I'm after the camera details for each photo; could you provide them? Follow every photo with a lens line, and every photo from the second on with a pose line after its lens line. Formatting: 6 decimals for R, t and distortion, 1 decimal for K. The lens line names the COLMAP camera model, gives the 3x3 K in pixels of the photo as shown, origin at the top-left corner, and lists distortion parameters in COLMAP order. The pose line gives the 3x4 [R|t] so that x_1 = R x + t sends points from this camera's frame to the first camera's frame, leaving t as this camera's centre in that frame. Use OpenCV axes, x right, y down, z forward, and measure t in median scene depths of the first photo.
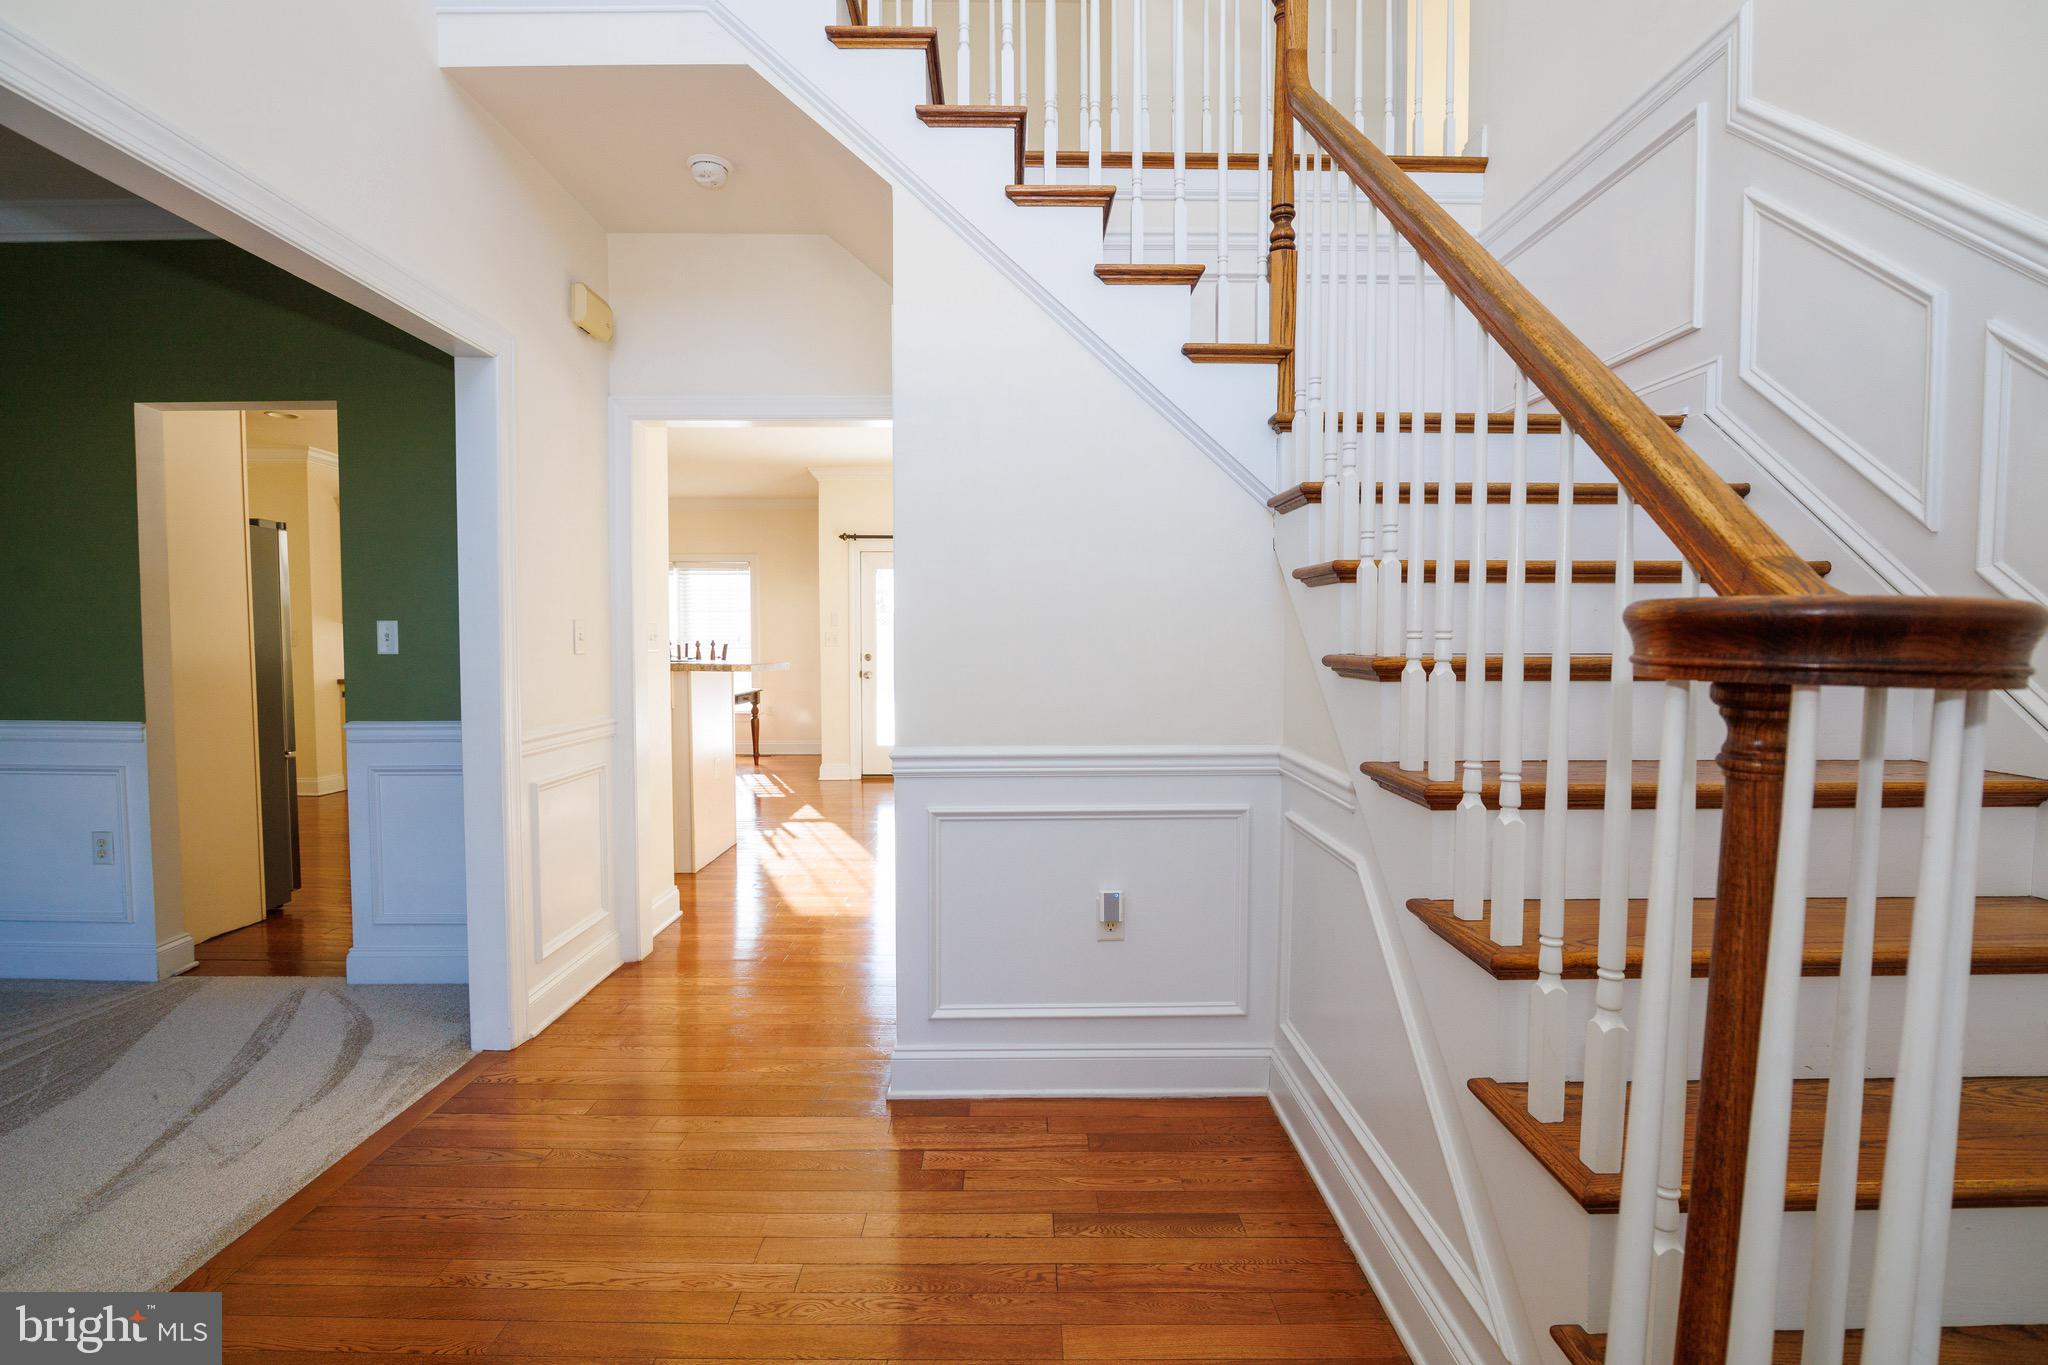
lens RADIAL K [[939.3, 0, 1019.8], [0, 939.3, 689.3], [0, 0, 1]] dist [-0.016937, 0.000157]
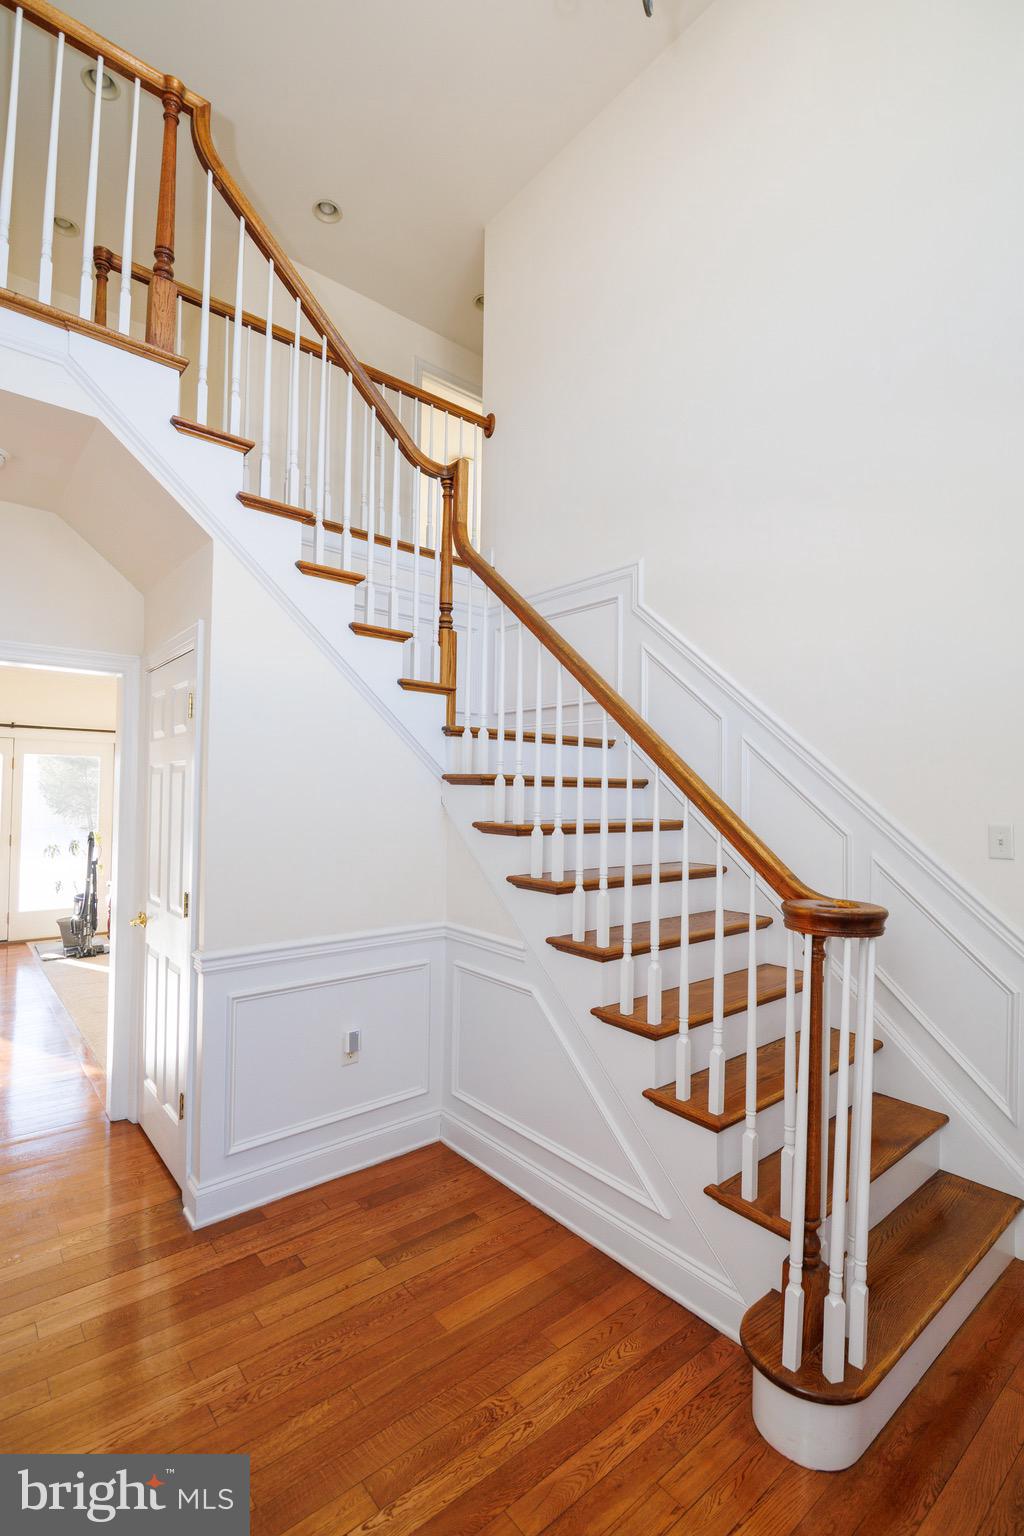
lens RADIAL K [[704.4, 0, 520.1], [0, 704.4, 775.2], [0, 0, 1]] dist [-0.016937, 0.000157]
pose [[0.768267, 0.027507, 0.639538, -0.459554], [0.019373, 0.997620, -0.066181, -0.120917], [-0.639836, 0.063234, 0.765906, -0.060677]]
